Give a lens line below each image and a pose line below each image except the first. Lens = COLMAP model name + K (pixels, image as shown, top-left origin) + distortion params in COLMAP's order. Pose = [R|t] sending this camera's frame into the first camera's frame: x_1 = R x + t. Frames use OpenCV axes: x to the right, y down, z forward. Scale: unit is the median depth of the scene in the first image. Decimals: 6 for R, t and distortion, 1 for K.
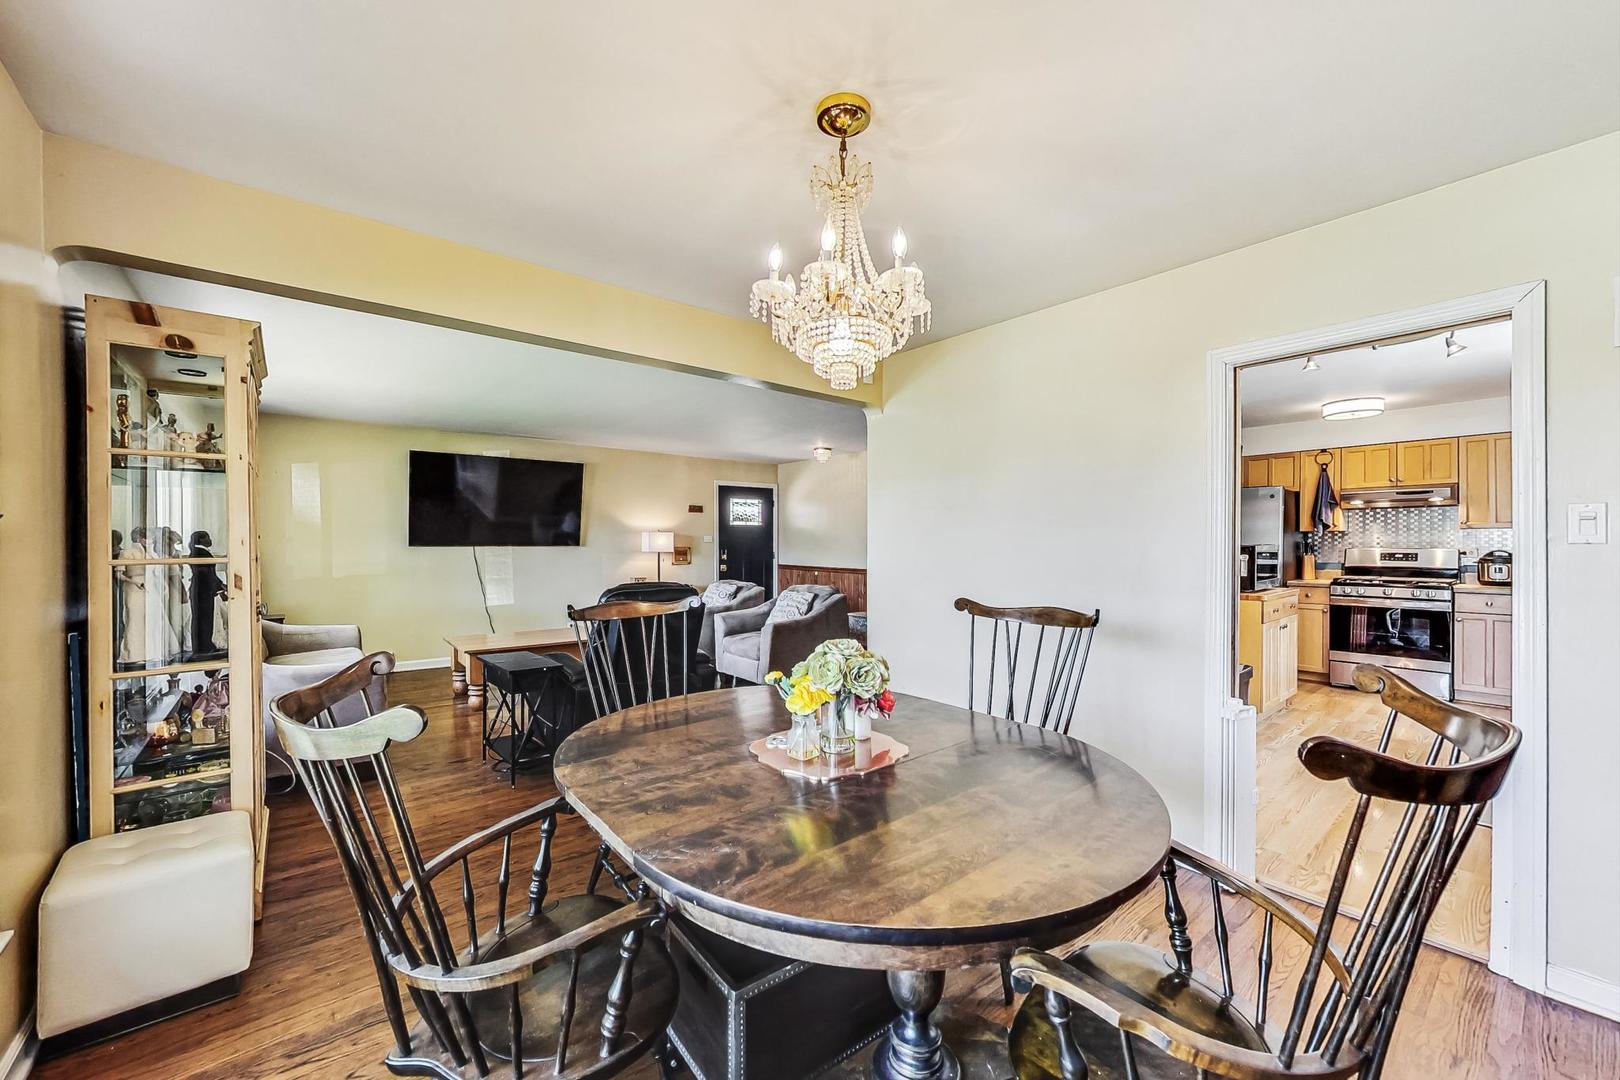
lens RADIAL K [[632.0, 0, 815.0], [0, 632.0, 544.5], [0, 0, 1]] dist [-0.001323, -0.000286]
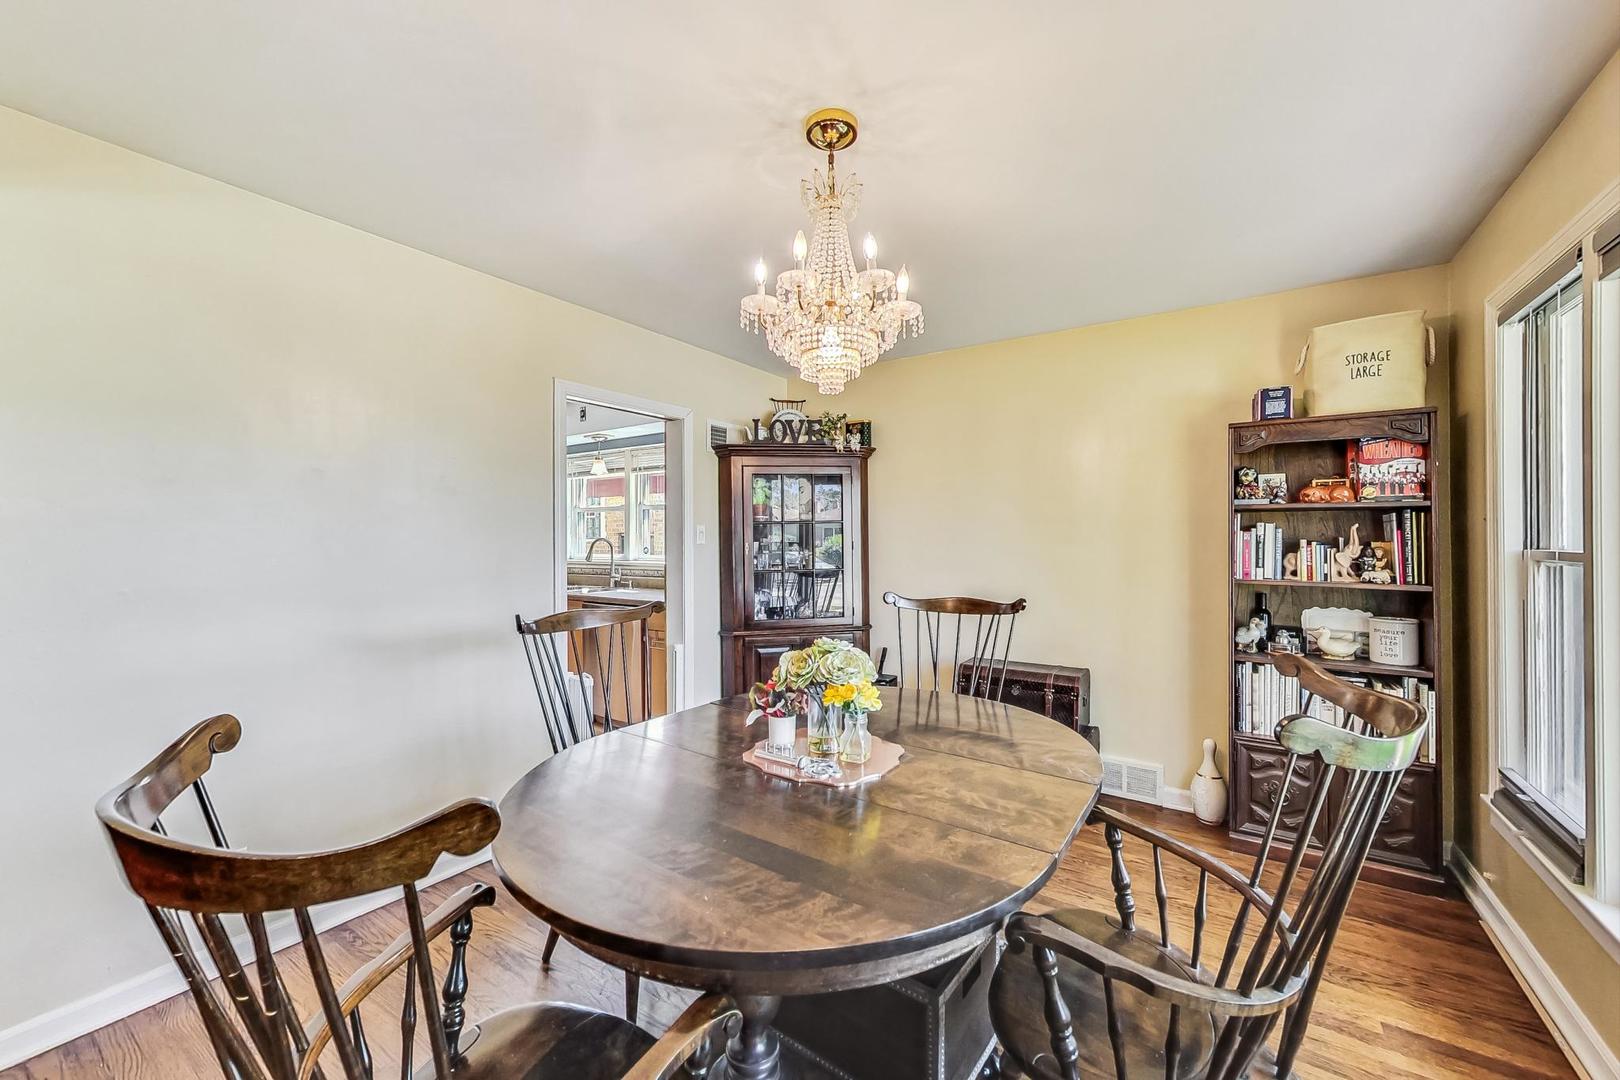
lens RADIAL K [[582.8, 0, 843.2], [0, 582.8, 543.0], [0, 0, 1]] dist [-0.000277, -0.000115]
pose [[-0.278734, 0.006612, 0.960346, -0.497465], [0.009159, 0.999949, -0.004226, 0.000169], [-0.960325, 0.007617, -0.278780, 0.710990]]
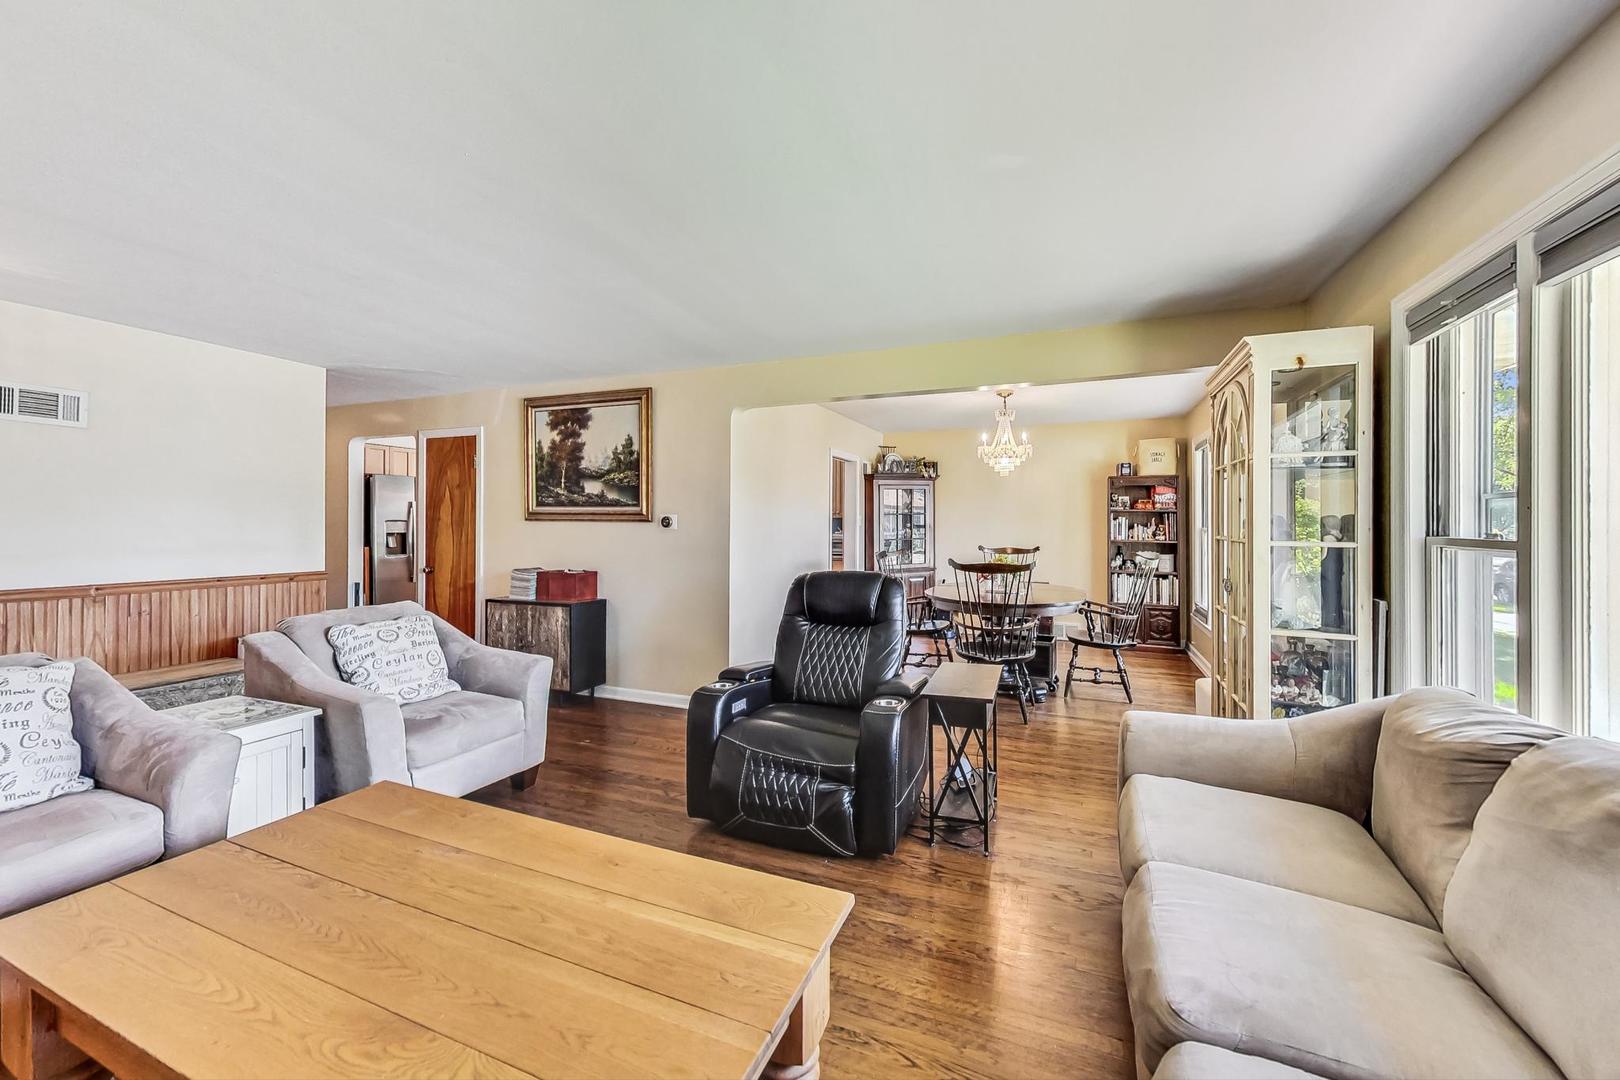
lens RADIAL K [[616.7, 0, 808.2], [0, 616.7, 522.0], [0, 0, 1]] dist [-0.000703, -0.000079]
pose [[-0.455861, 0.009514, 0.890000, -0.570820], [0.005402, 0.999954, -0.007923, 0.000396], [-0.890035, 0.001197, -0.455891, 0.817878]]
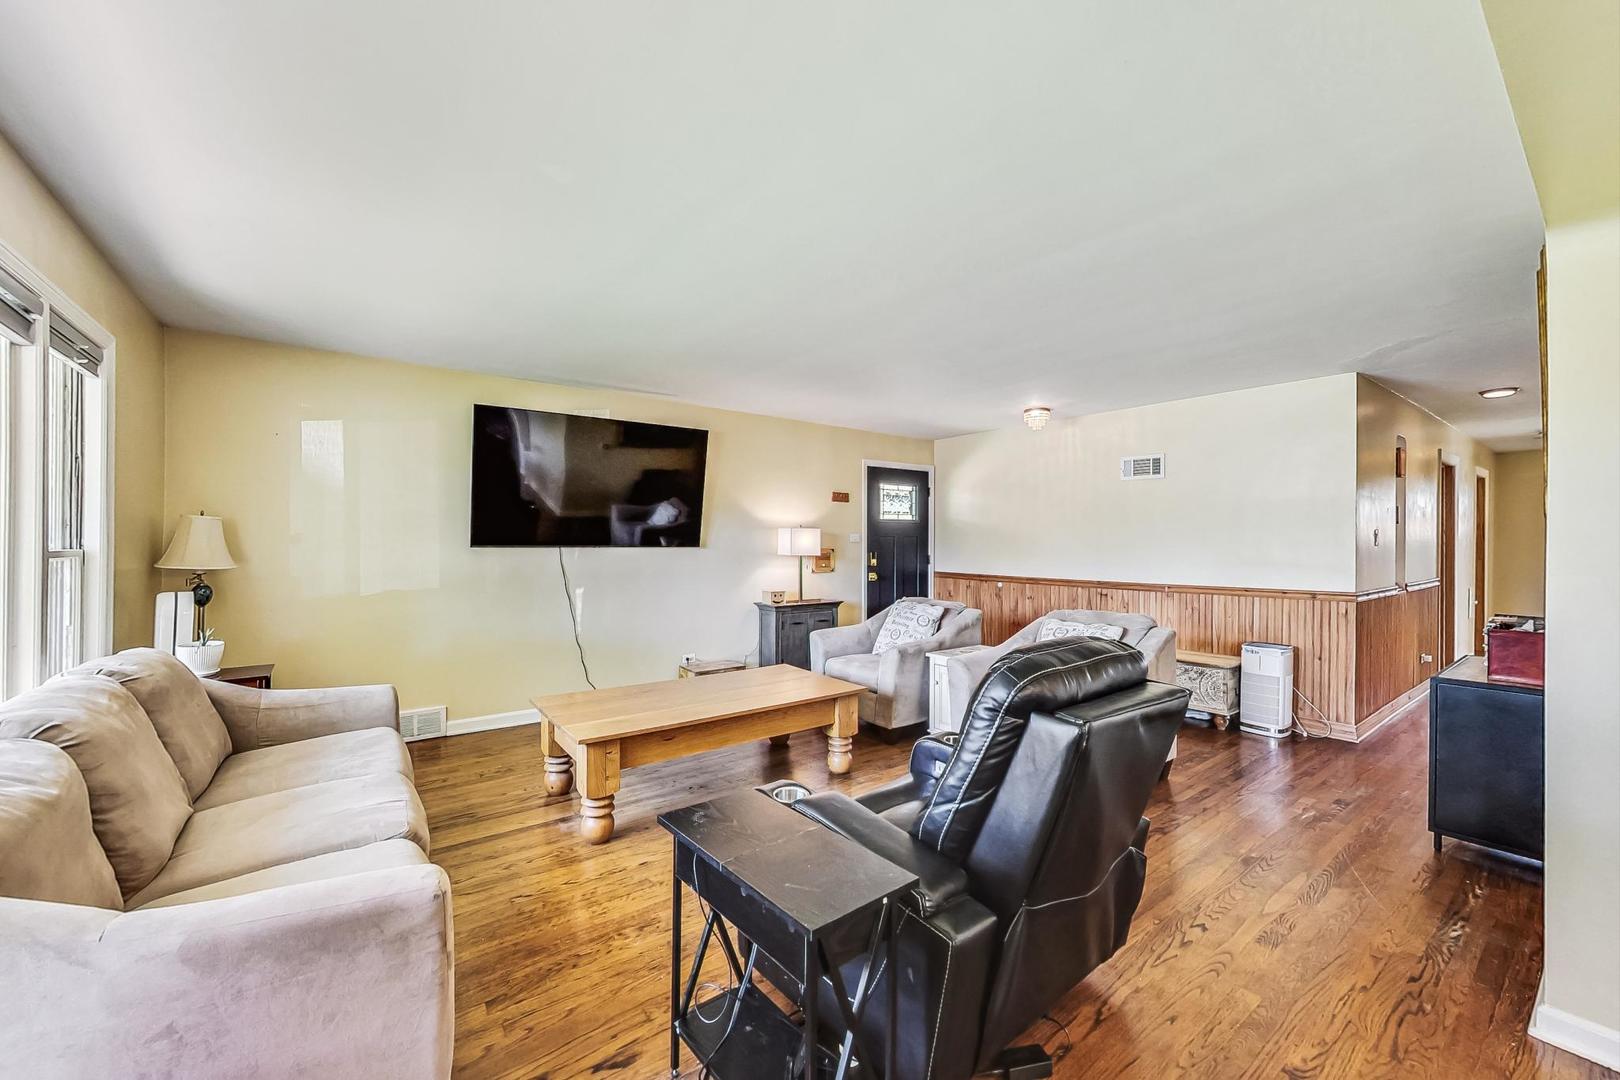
lens RADIAL K [[632.0, 0, 815.0], [0, 632.0, 544.5], [0, 0, 1]] dist [-0.001323, -0.000286]
pose [[0.998917, 0.003256, -0.046421, -0.197505], [-0.003128, 0.999991, 0.002815, -0.003289], [0.046430, -0.002666, 0.998918, 0.279651]]
